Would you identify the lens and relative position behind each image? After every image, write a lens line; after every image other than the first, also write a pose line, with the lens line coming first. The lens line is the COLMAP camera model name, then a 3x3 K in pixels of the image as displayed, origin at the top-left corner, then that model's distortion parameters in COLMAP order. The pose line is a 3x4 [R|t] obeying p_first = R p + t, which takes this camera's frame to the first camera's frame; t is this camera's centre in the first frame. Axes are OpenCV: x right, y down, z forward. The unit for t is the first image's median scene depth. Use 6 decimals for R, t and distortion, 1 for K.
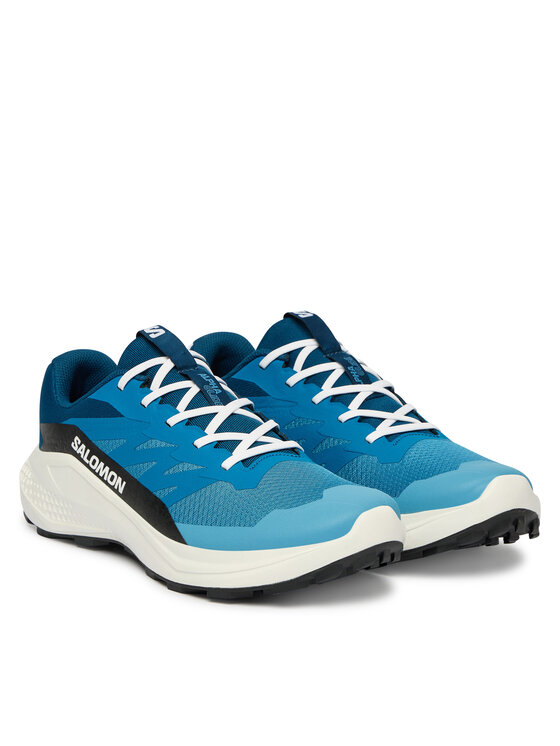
lens RADIAL K [[2192.1, 0, 280.0], [0, 2192.1, 373.0], [0, 0, 1]] dist [0.055206, -0.379586]
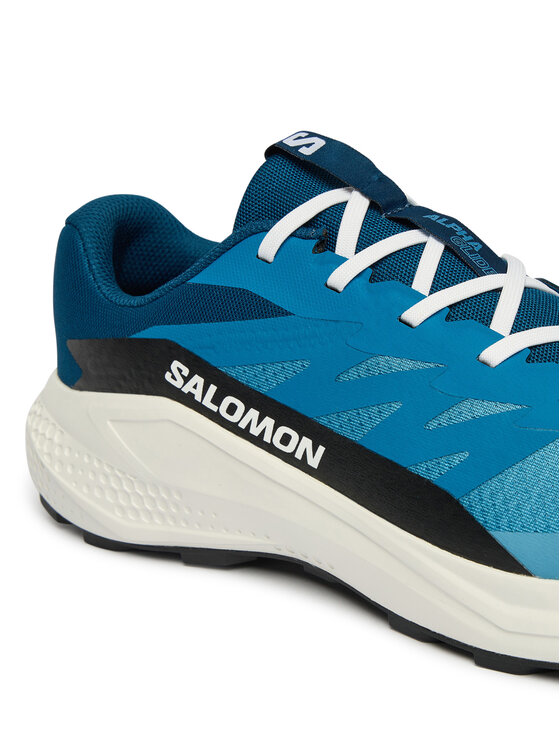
lens RADIAL K [[1164.3, 0, 280.0], [0, 1164.3, 373.0], [0, 0, 1]] dist [0.158528, -0.030294]
pose [[0.936852, -0.114348, 0.330503, -0.162000], [0.075689, 0.988933, 0.127602, -0.000928], [-0.341436, -0.094529, 0.935139, 0.748350]]
